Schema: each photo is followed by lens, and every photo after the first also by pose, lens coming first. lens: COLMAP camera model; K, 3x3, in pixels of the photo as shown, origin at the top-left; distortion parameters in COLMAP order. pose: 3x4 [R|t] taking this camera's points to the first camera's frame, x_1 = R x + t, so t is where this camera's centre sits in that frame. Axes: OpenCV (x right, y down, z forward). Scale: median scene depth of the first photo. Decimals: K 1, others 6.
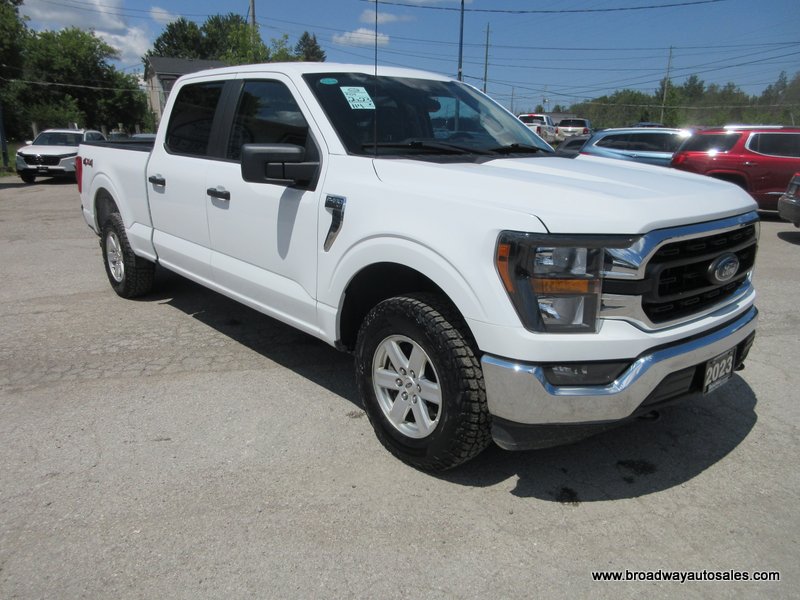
lens RADIAL K [[602.4, 0, 400.0], [0, 602.4, 300.0], [0, 0, 1]] dist [0.003909, 0.003935]
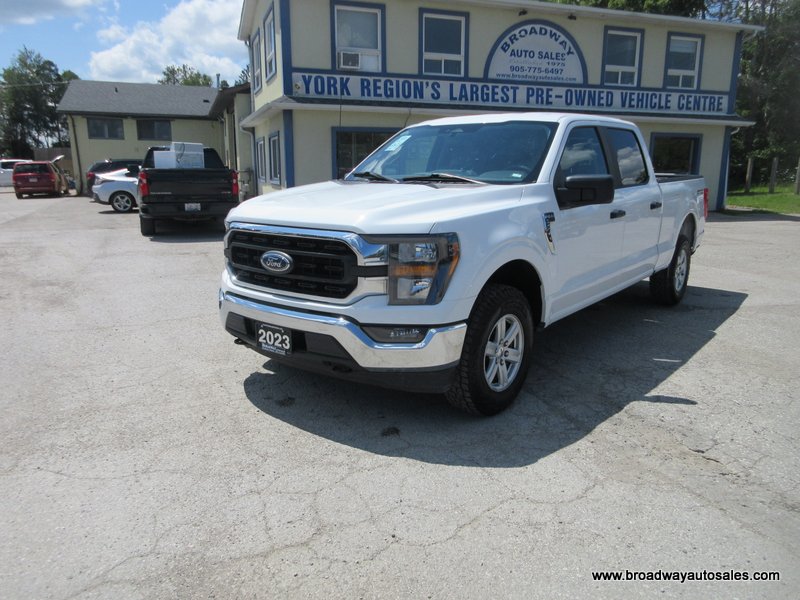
lens RADIAL K [[602.4, 0, 400.0], [0, 602.4, 300.0], [0, 0, 1]] dist [0.003909, 0.003935]
pose [[0.177085, 0.205437, -0.962516, 0.088084], [-0.261785, 0.952574, 0.155152, -0.011814], [0.948741, 0.224497, 0.222467, 0.045406]]
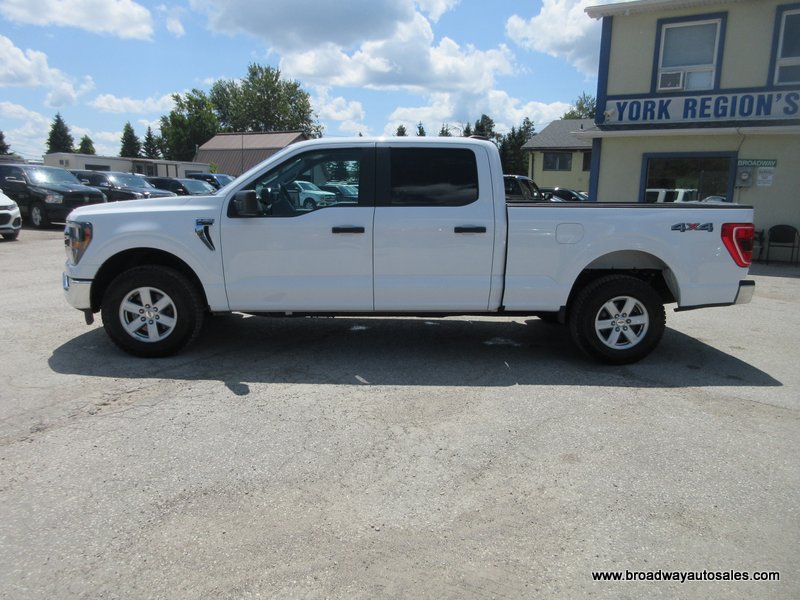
lens RADIAL K [[602.4, 0, 400.0], [0, 602.4, 300.0], [0, 0, 1]] dist [0.003909, 0.003935]
pose [[-0.624130, 0.118437, -0.772292, 0.074540], [-0.229923, 0.916835, 0.326417, -0.039996], [0.746724, 0.381295, -0.544993, 0.150360]]
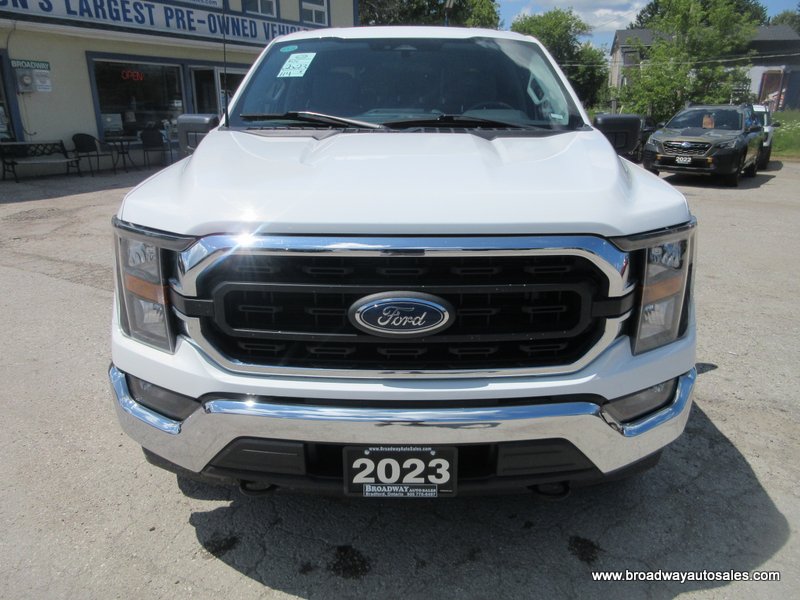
lens RADIAL K [[602.4, 0, 400.0], [0, 602.4, 300.0], [0, 0, 1]] dist [0.003909, 0.003935]
pose [[0.743242, 0.198964, -0.638753, 0.043257], [-0.174215, 0.979374, 0.102349, -0.006133], [0.645941, 0.035210, 0.762574, 0.024433]]
